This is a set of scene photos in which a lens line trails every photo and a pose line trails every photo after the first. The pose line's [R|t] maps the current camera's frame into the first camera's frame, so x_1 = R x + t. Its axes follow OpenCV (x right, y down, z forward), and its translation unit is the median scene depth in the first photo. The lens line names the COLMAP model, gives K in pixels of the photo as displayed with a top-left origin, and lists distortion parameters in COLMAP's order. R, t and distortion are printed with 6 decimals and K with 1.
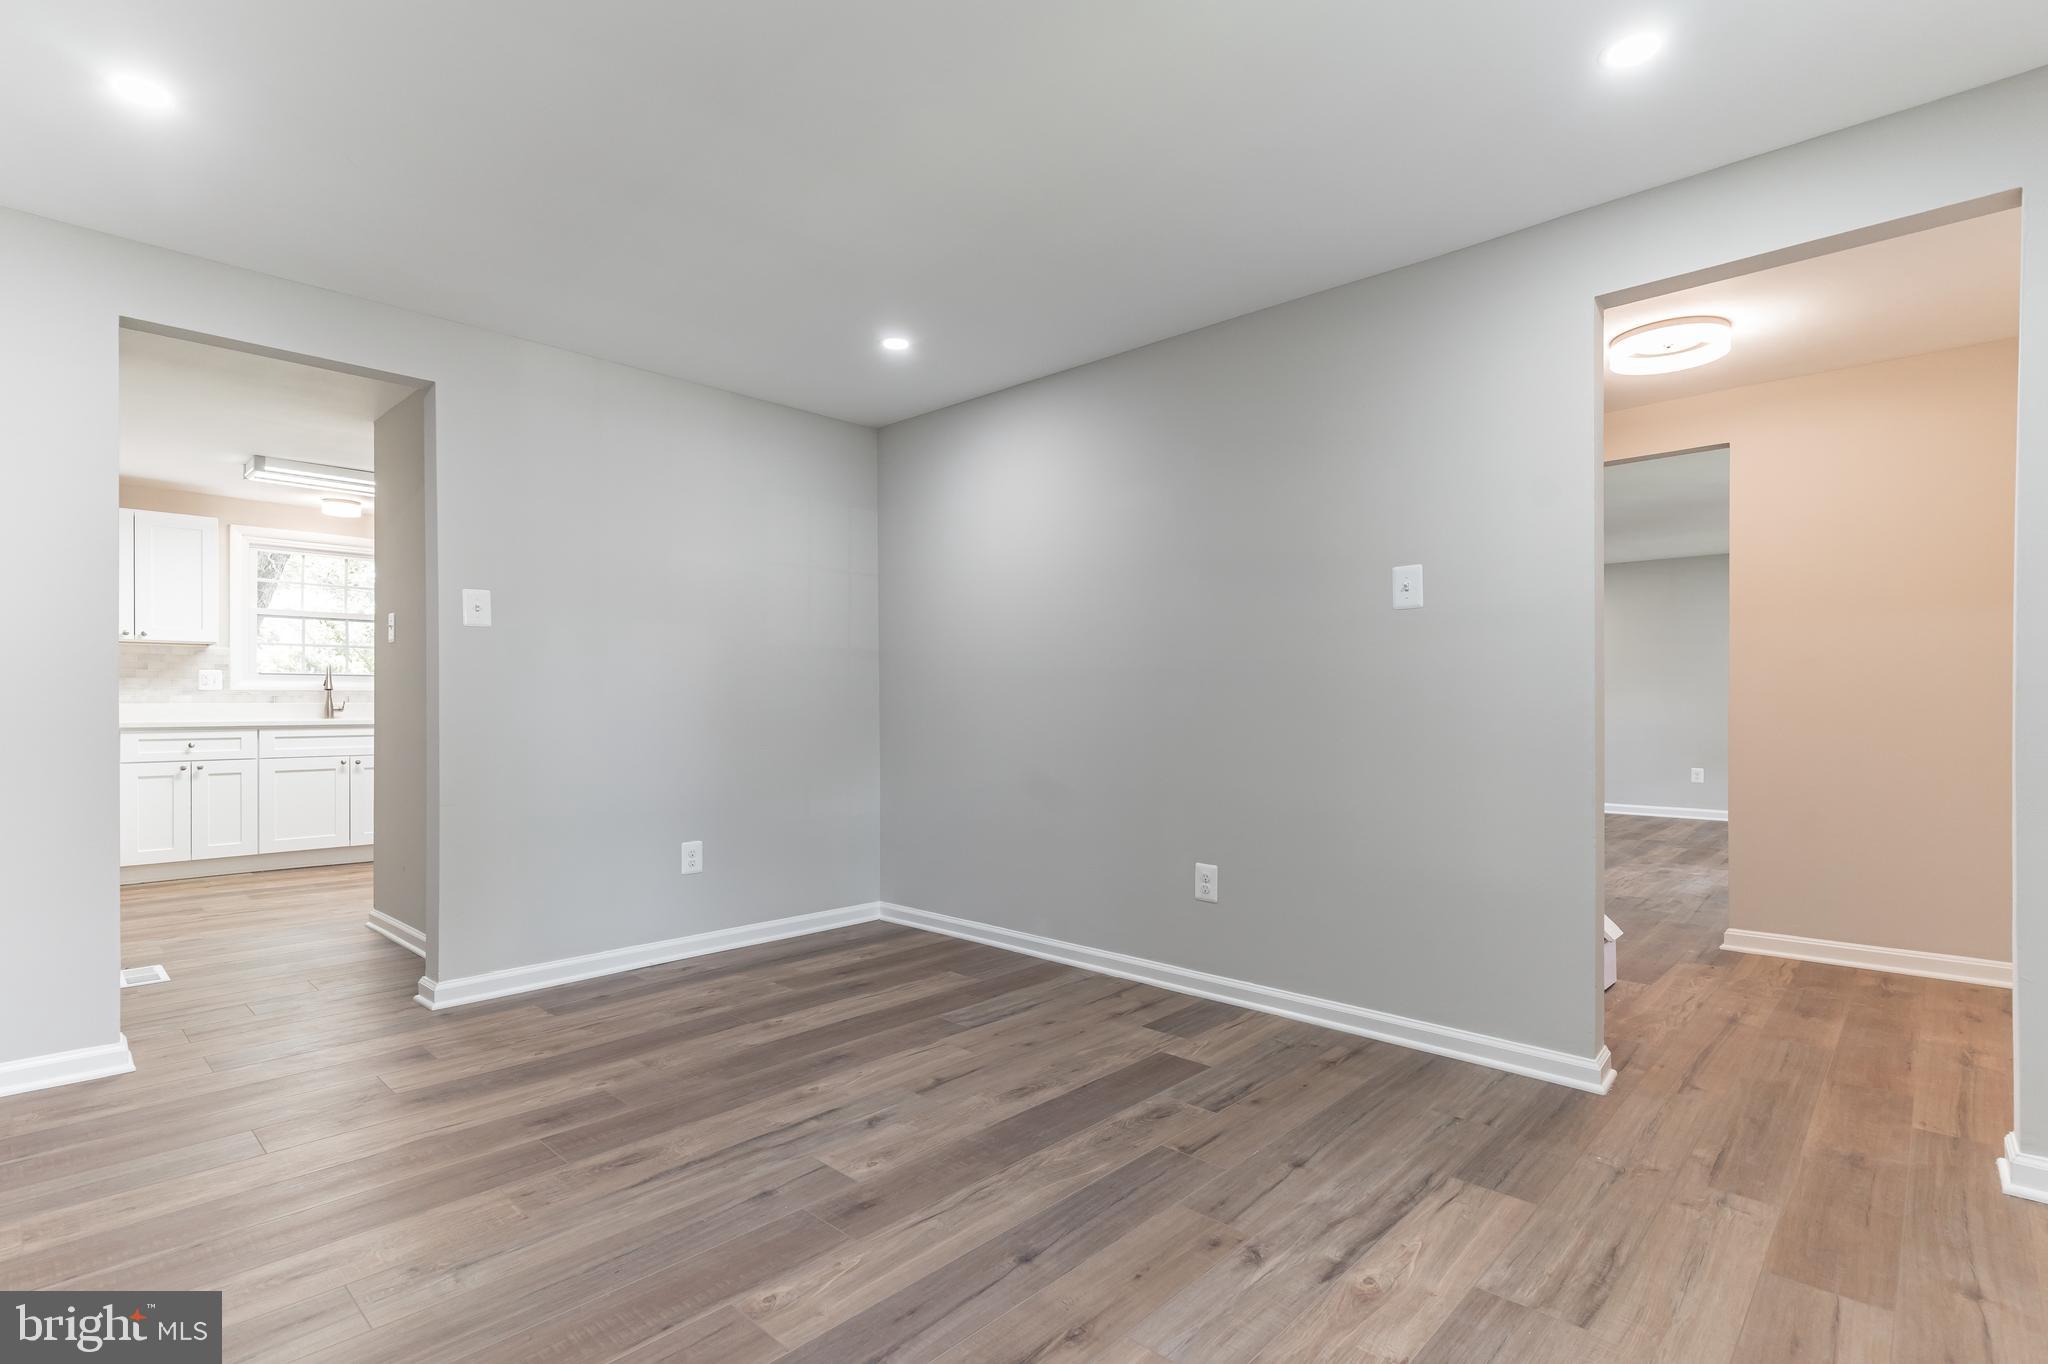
lens RADIAL K [[985.1, 0, 1015.6], [0, 985.1, 700.4], [0, 0, 1]] dist [0.002275, 0.000608]
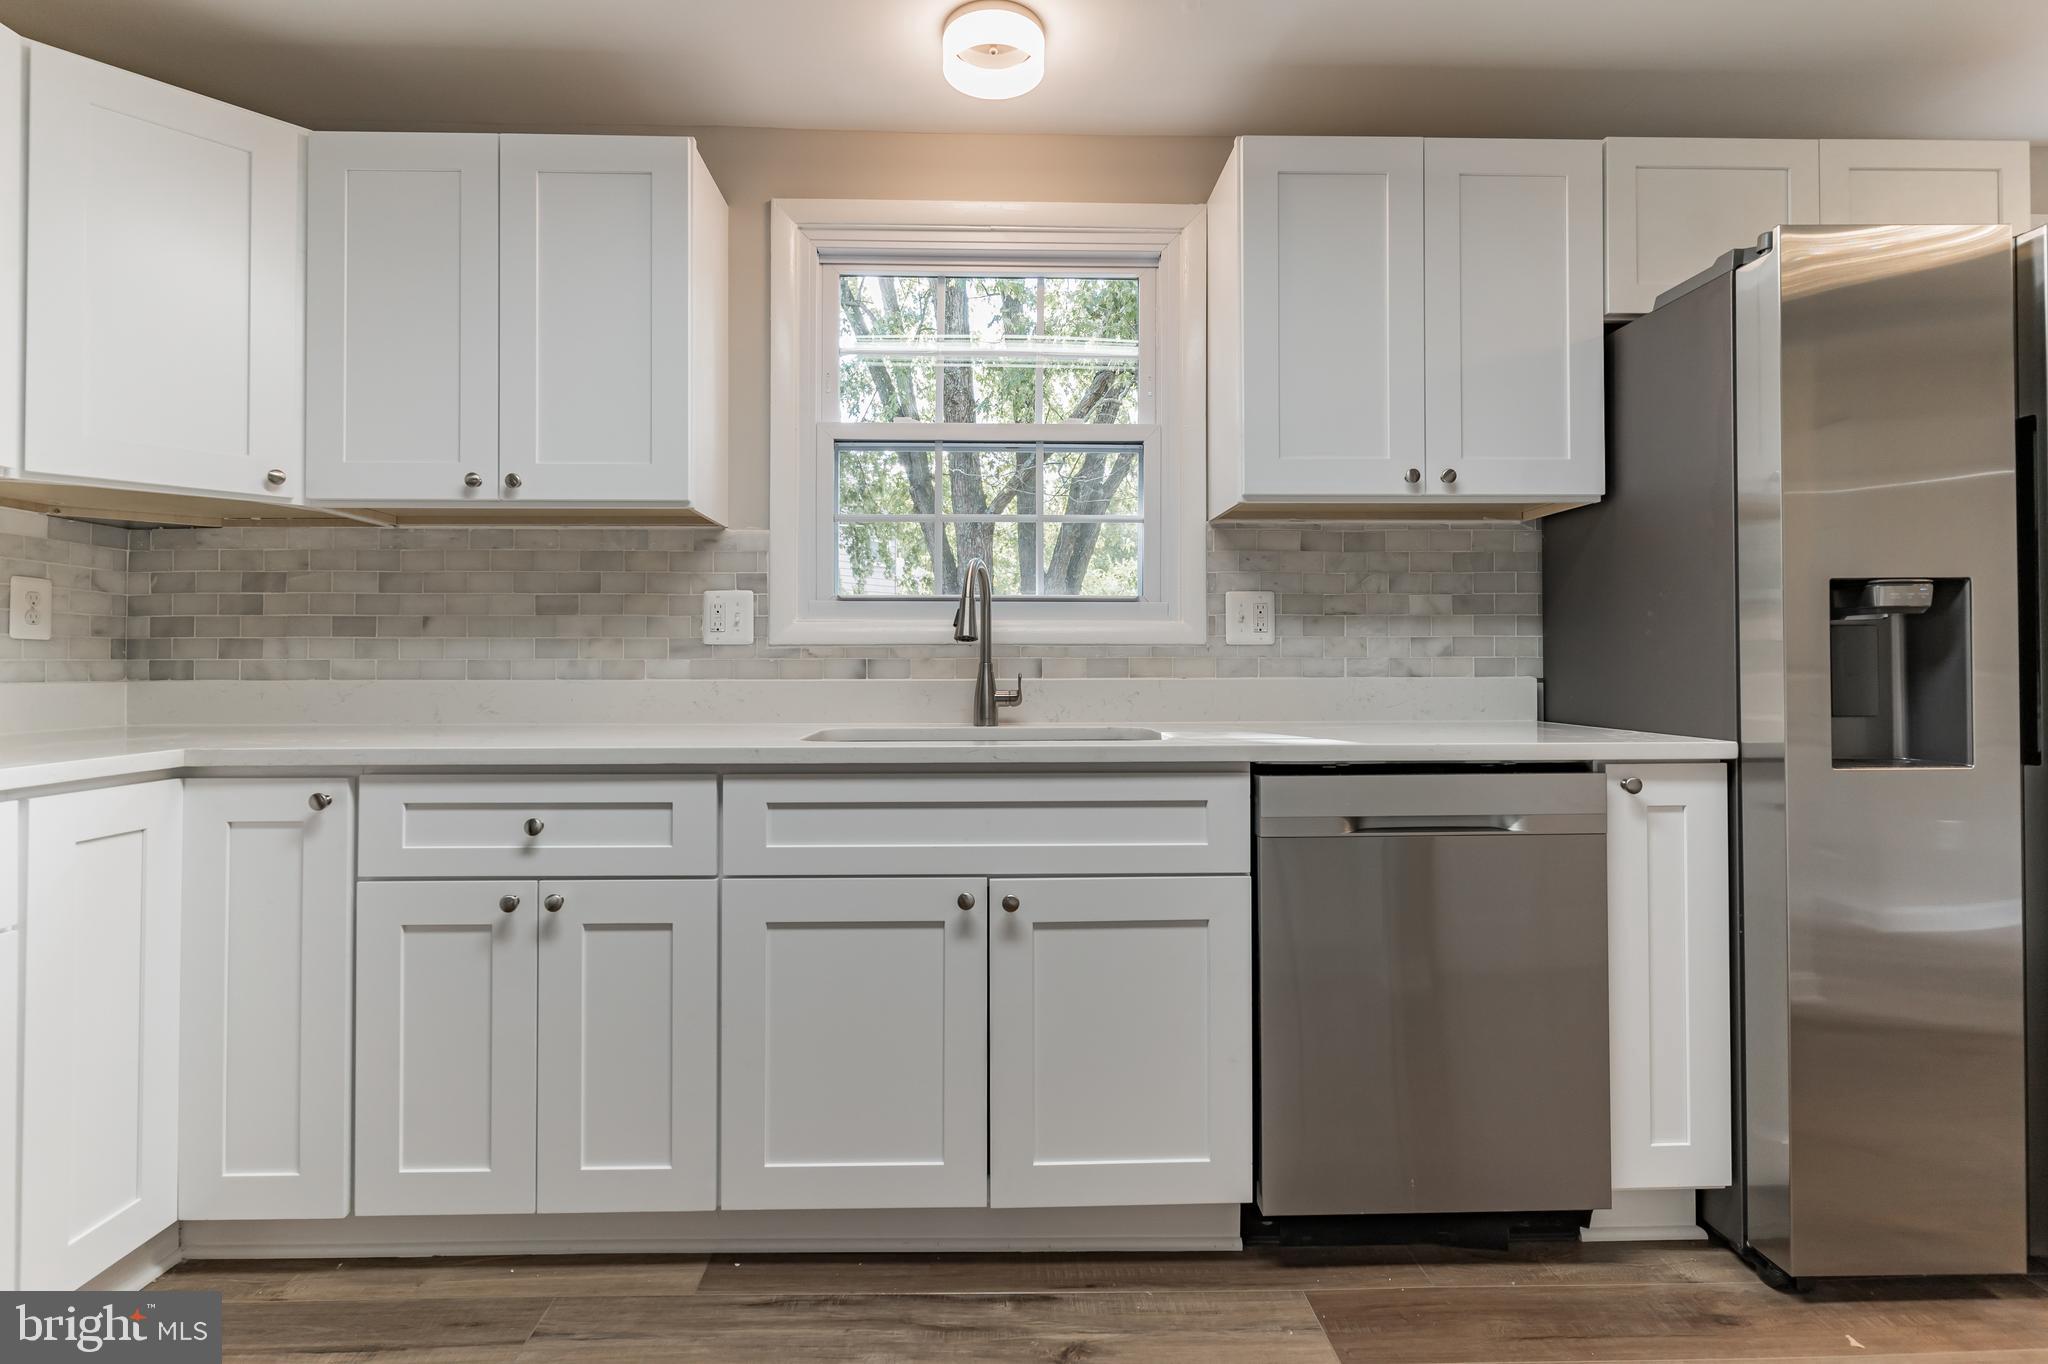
lens RADIAL K [[979.0, 0, 1016.2], [0, 979.0, 657.0], [0, 0, 1]] dist [-0.000813, 0.001273]
pose [[0.720532, -0.006057, -0.693395, -0.469802], [0.000807, 0.999968, -0.007897, -0.002721], [0.693421, 0.005131, 0.720515, 0.791446]]
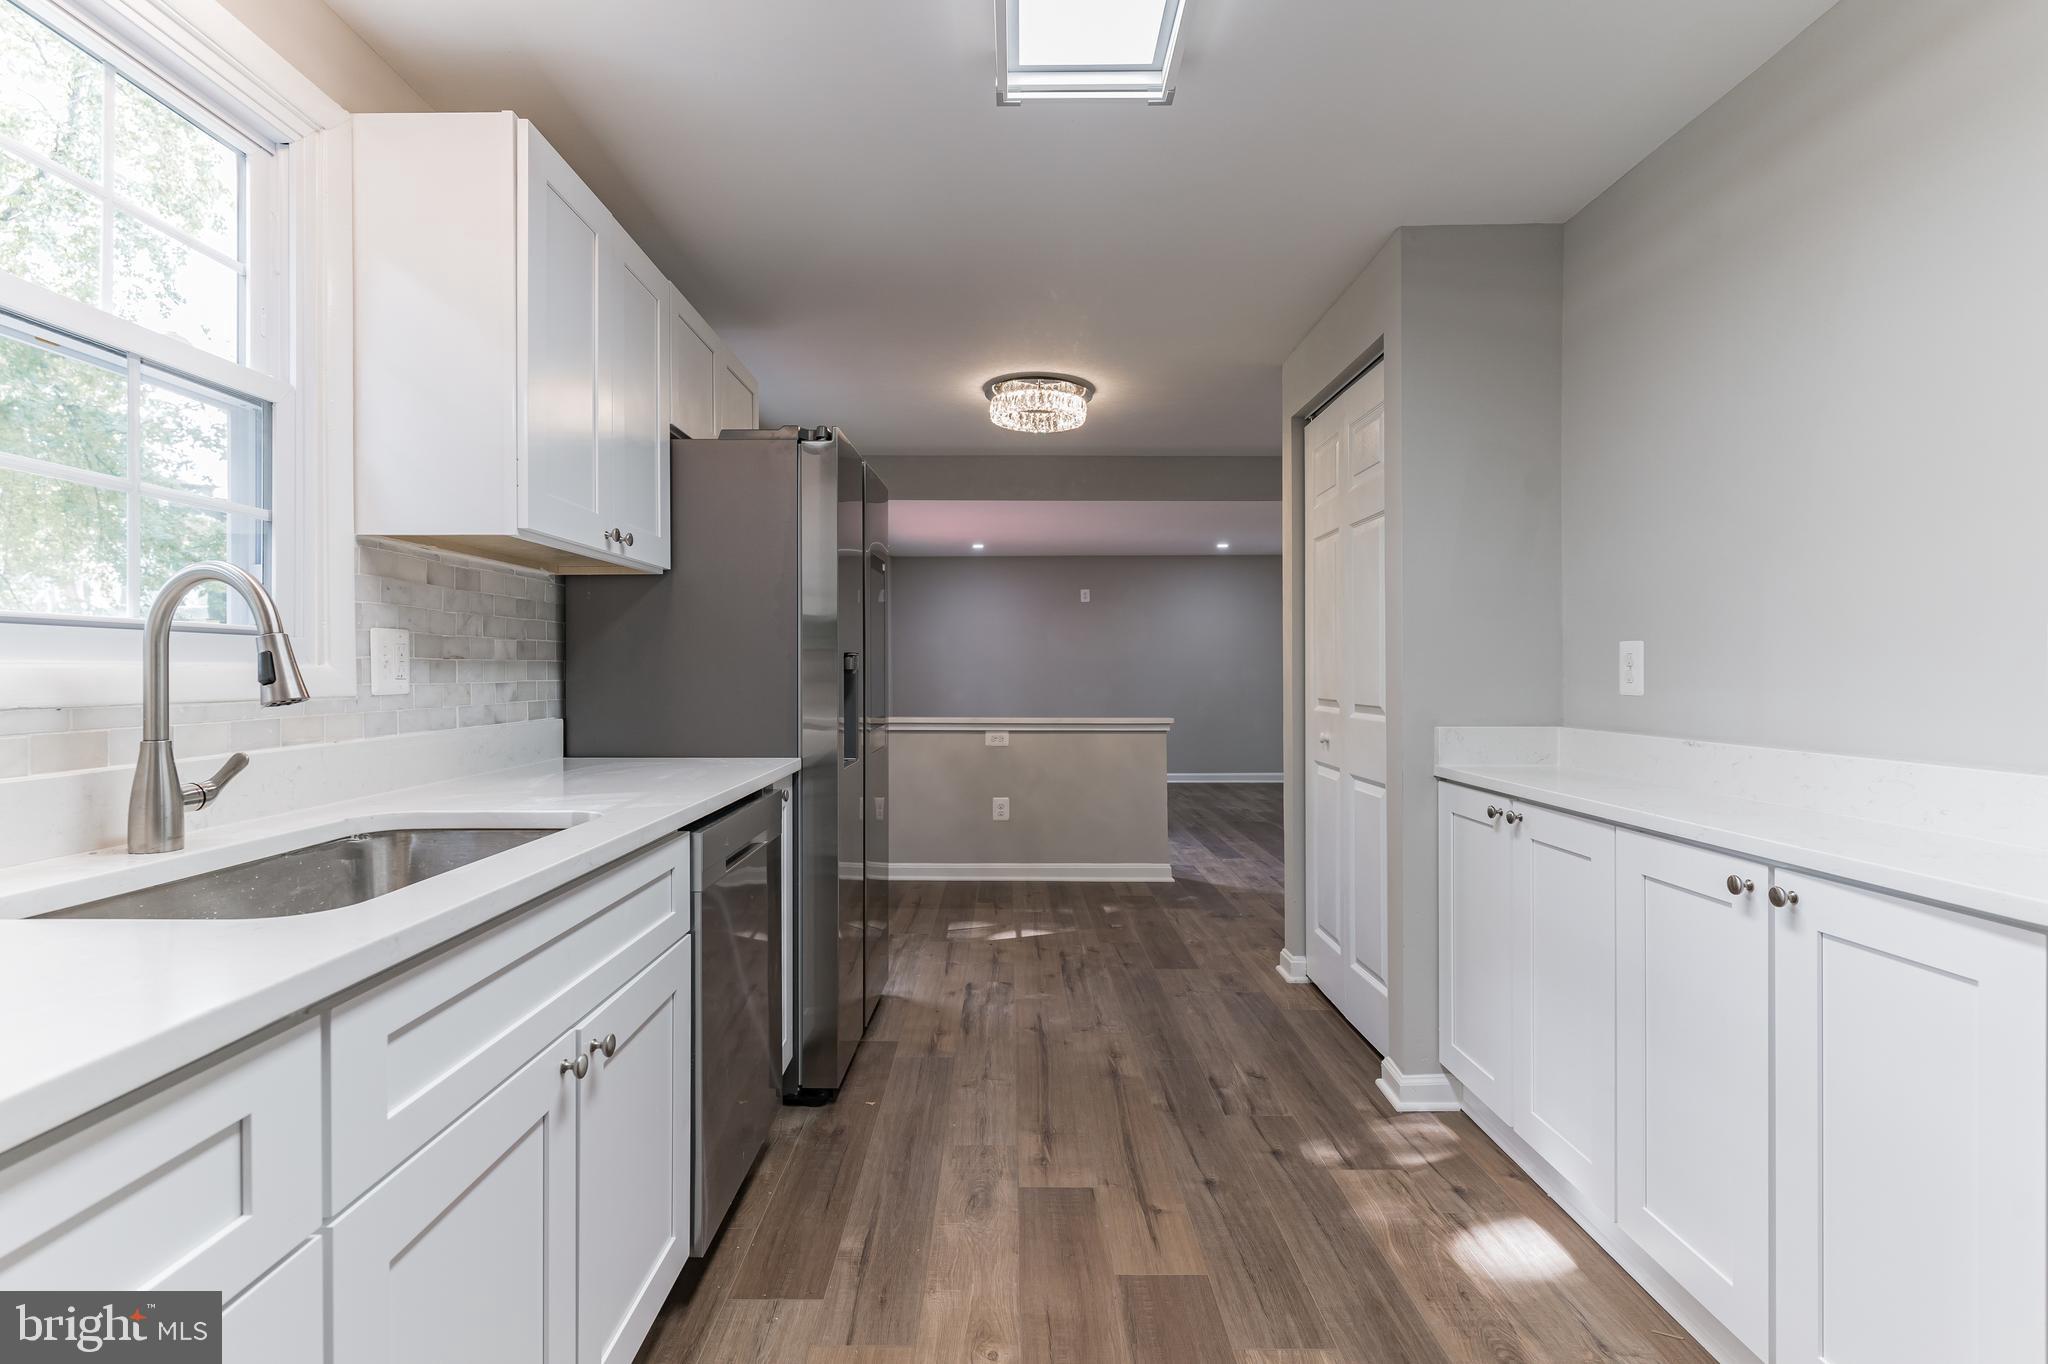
lens RADIAL K [[985.1, 0, 987.9], [0, 985.1, 679.4], [0, 0, 1]] dist [0.002275, 0.000608]
pose [[0.732575, -0.010575, 0.680604, -0.735312], [0.005632, 0.999939, 0.009474, -0.016803], [-0.680663, -0.003107, 0.732590, 0.774392]]
